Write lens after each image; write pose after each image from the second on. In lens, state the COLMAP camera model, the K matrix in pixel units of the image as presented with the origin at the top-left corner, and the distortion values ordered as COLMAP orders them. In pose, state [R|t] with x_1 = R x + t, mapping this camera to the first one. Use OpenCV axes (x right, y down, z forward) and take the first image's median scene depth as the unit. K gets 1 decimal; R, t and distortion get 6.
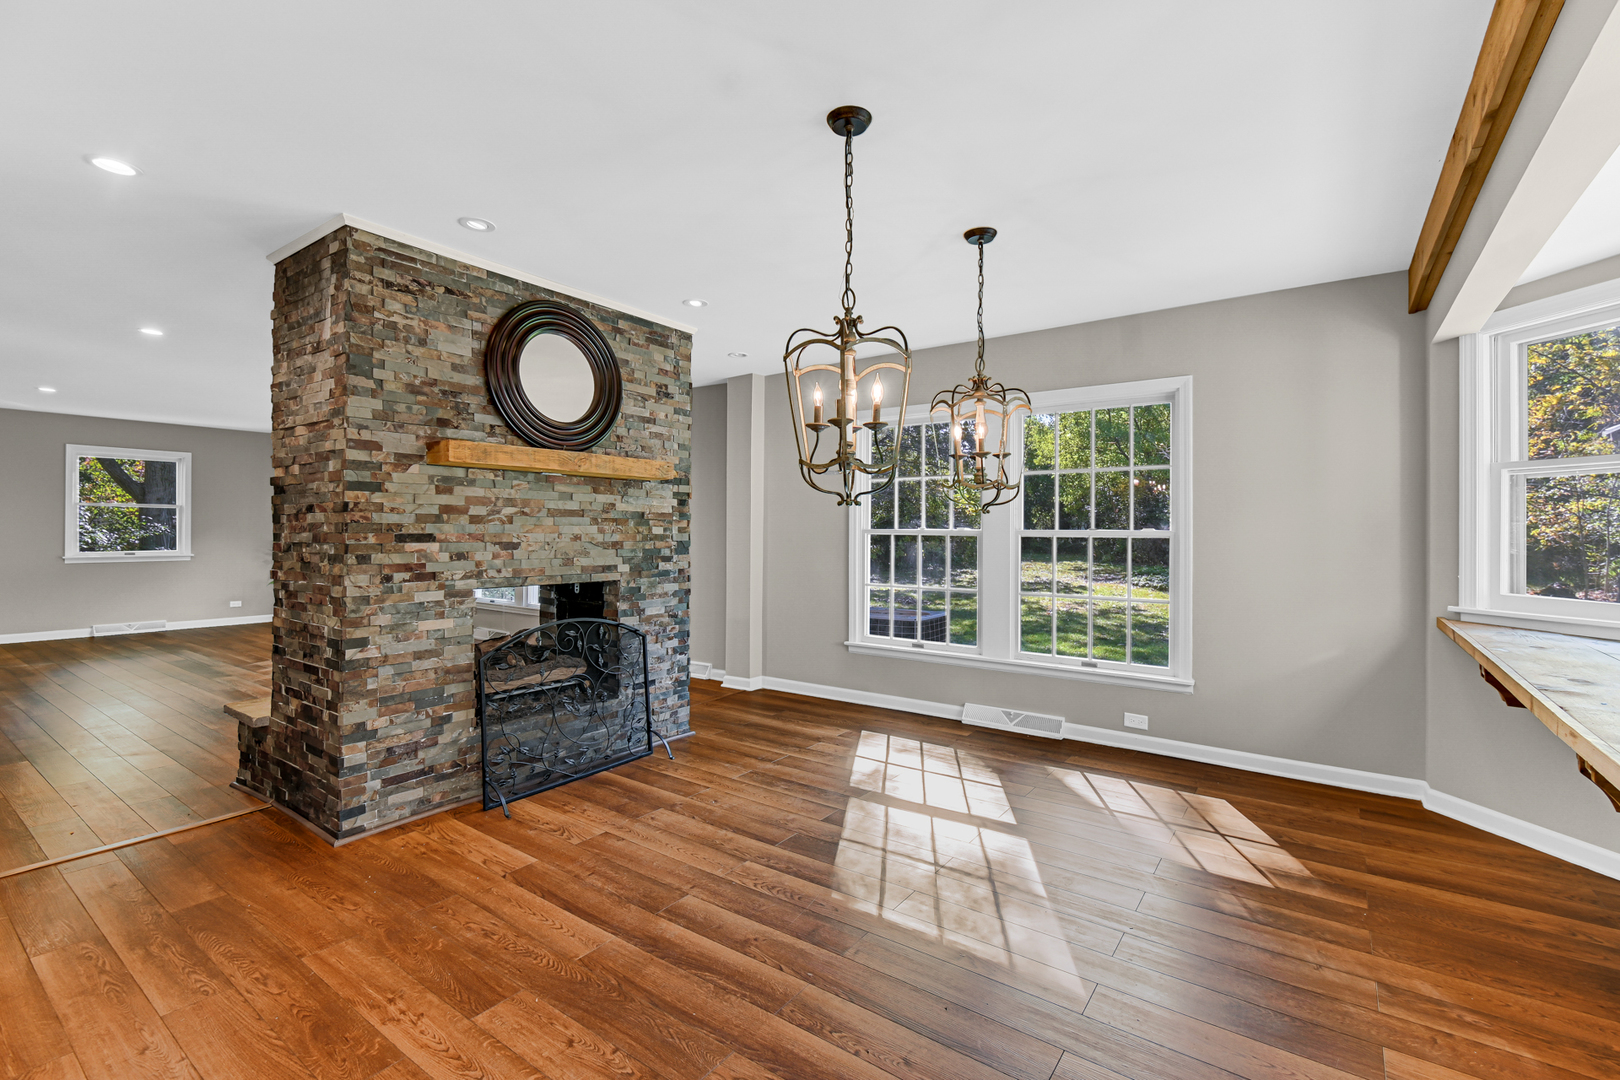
lens RADIAL K [[710.6, 0, 810.0], [0, 710.6, 540.0], [0, 0, 1]] dist [0.000024, -0.000254]
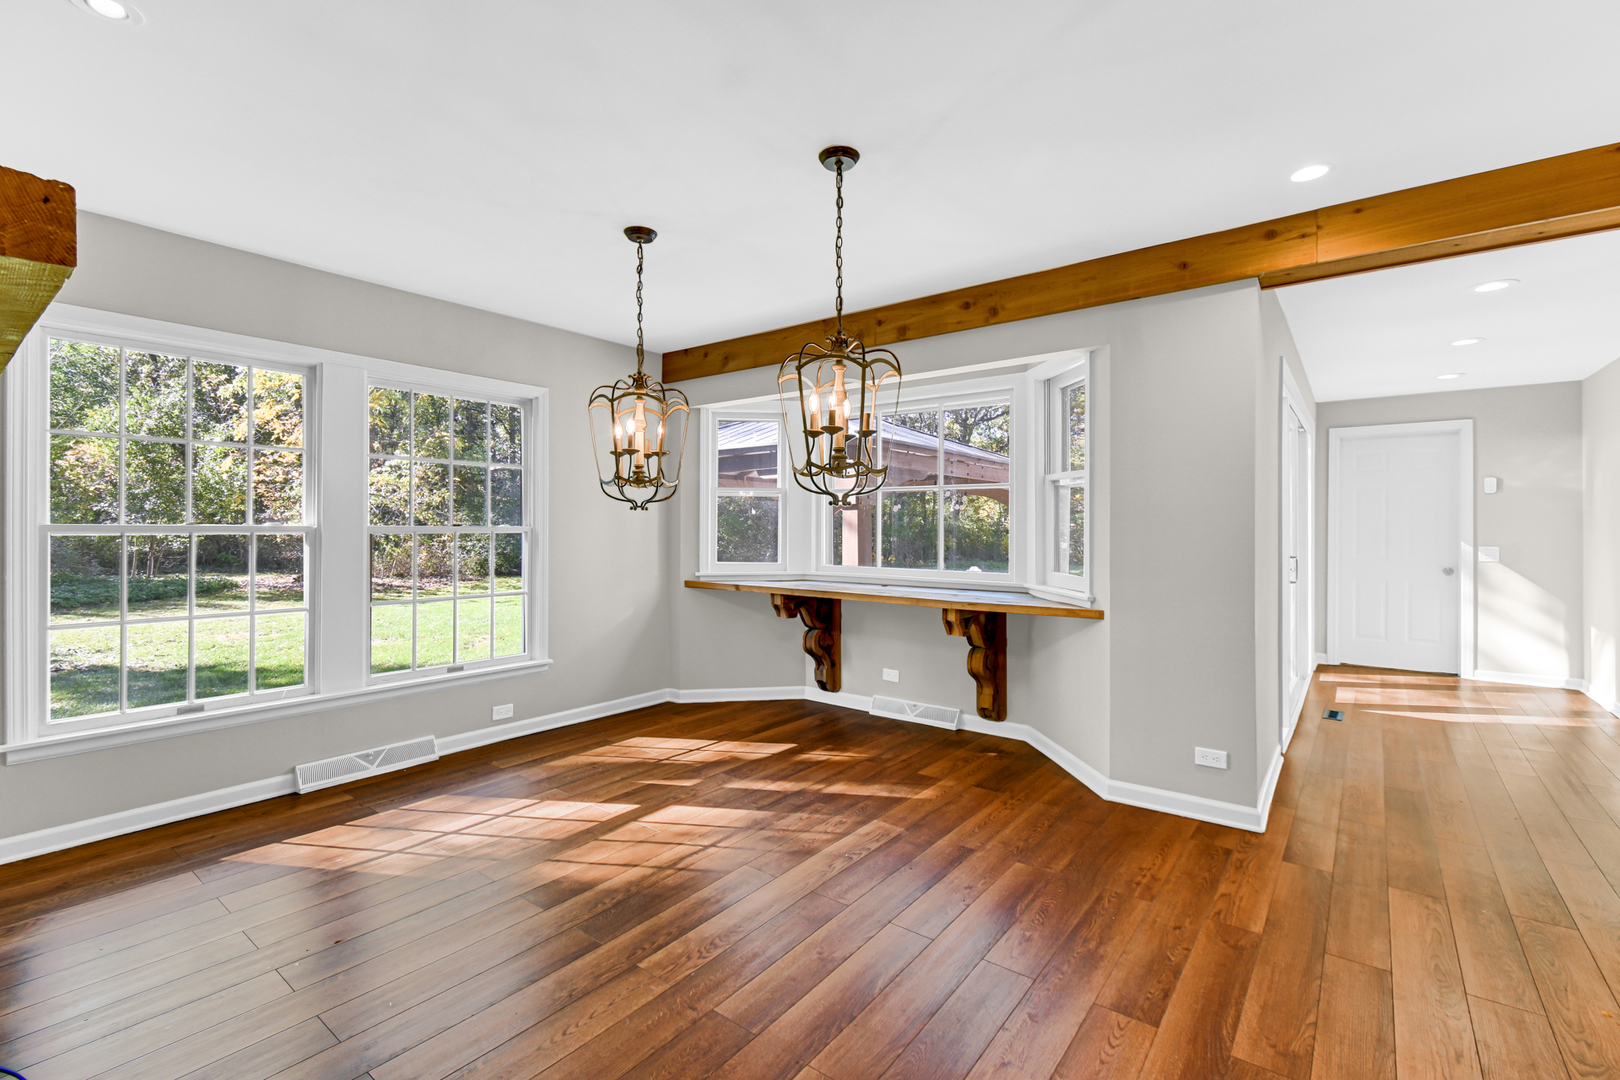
lens RADIAL K [[710.6, 0, 810.0], [0, 710.6, 540.0], [0, 0, 1]] dist [0.000024, -0.000254]
pose [[0.032971, -0.019278, 0.999270, -0.588370], [0.012475, 0.999744, 0.018875, -0.007836], [-0.999378, 0.011843, 0.033203, 0.559578]]
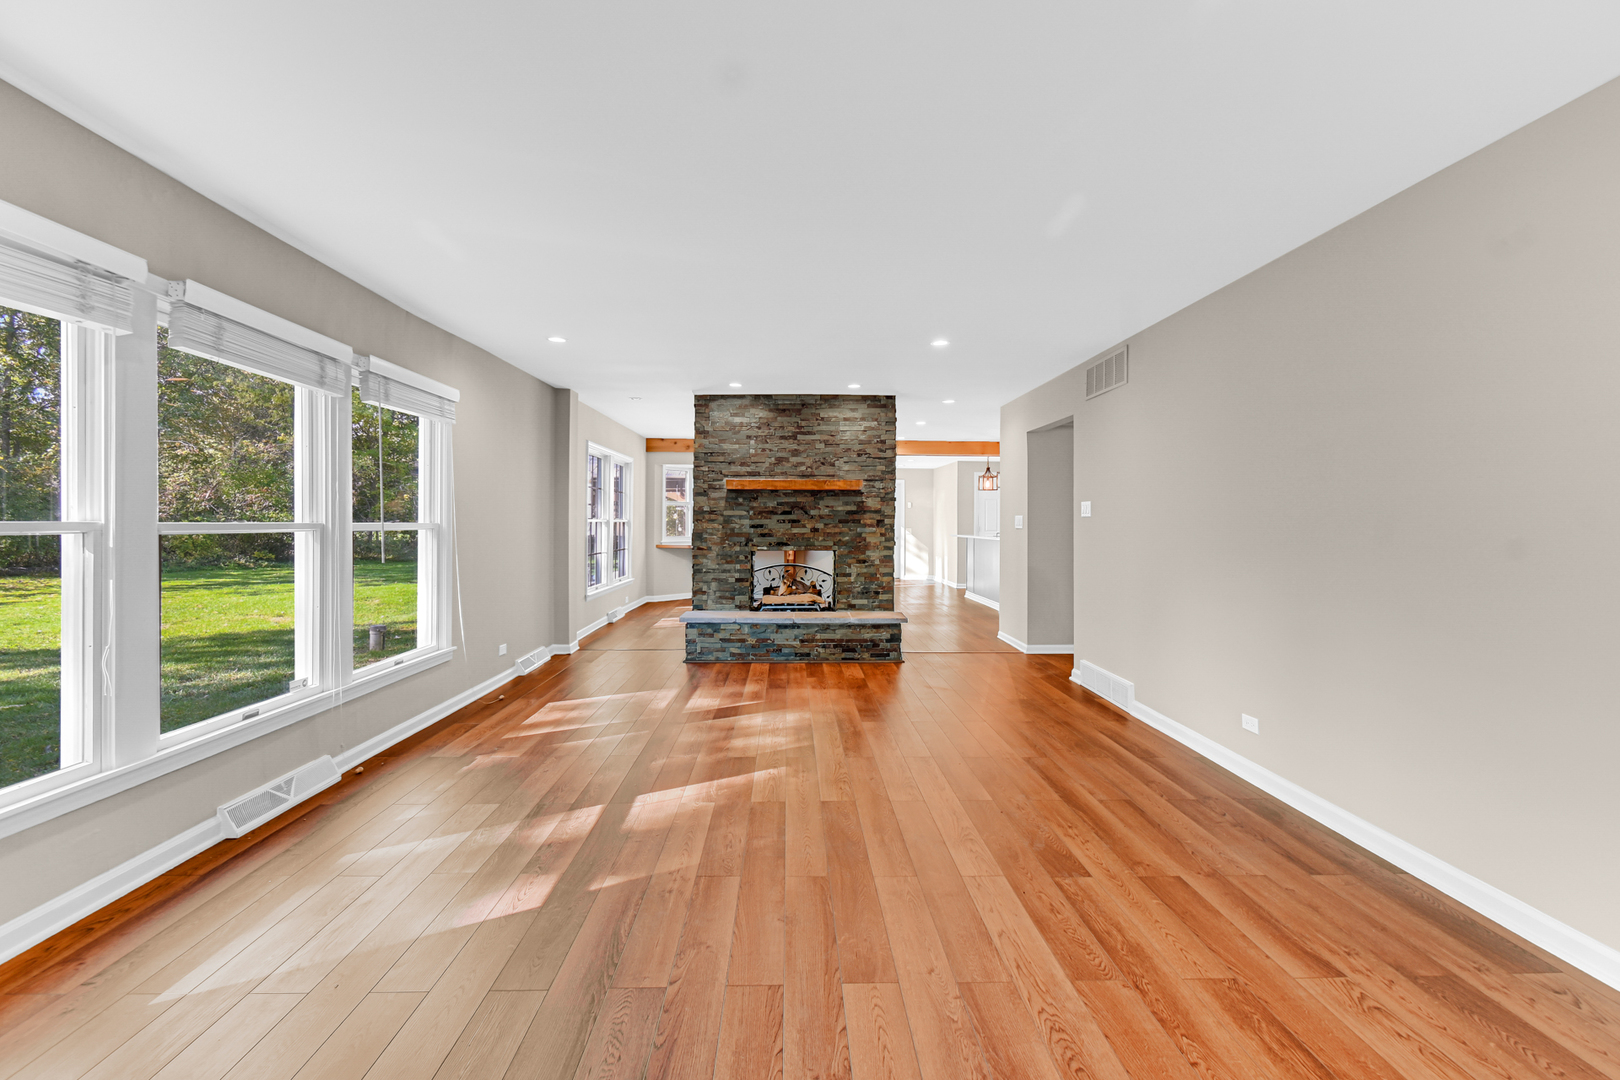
lens RADIAL K [[710.6, 0, 810.0], [0, 710.6, 540.0], [0, 0, 1]] dist [0.000024, -0.000254]
pose [[-0.608835, -0.018213, 0.793088, -1.897287], [0.009363, 0.999502, 0.030141, -0.011128], [-0.793242, 0.025777, -0.608361, 2.086073]]
